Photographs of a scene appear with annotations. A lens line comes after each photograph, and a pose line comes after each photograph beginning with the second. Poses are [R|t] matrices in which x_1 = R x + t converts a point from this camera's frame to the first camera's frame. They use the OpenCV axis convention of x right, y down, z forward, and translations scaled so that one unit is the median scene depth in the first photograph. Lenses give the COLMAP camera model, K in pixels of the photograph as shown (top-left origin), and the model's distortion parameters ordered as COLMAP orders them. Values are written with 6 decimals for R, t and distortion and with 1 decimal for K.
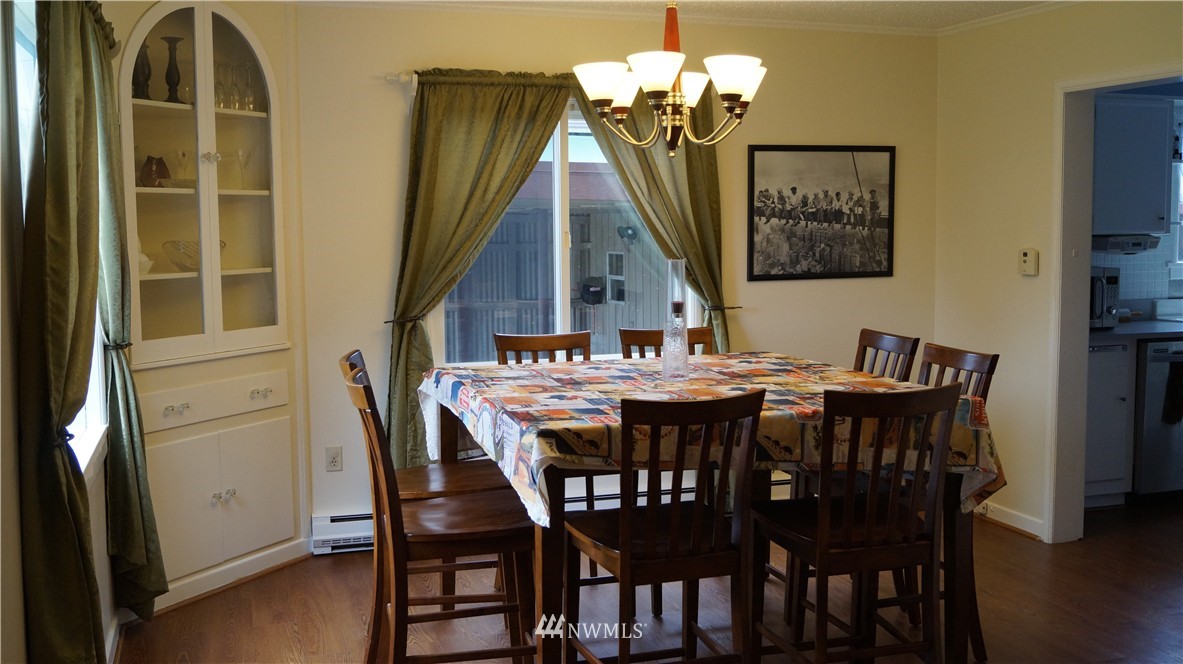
lens RADIAL K [[1188.4, 0, 592.1], [0, 1188.4, 329.3], [0, 0, 1]] dist [-0.047744, 0.000000]
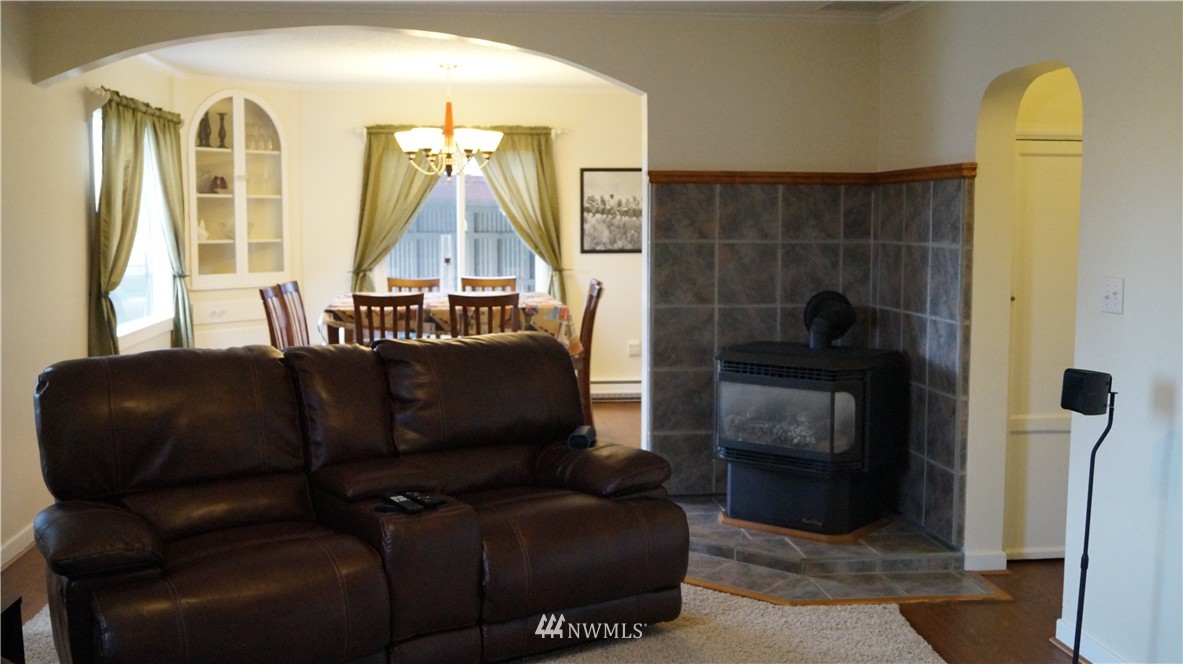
lens RADIAL K [[1188.4, 0, 591.3], [0, 1188.4, 334.0], [0, 0, 1]] dist [-0.047744, 0.000000]
pose [[0.981350, 0.029999, -0.189873, 0.506665], [-0.028229, 0.999529, 0.012021, 0.053460], [0.190144, -0.006437, 0.981735, -0.627781]]
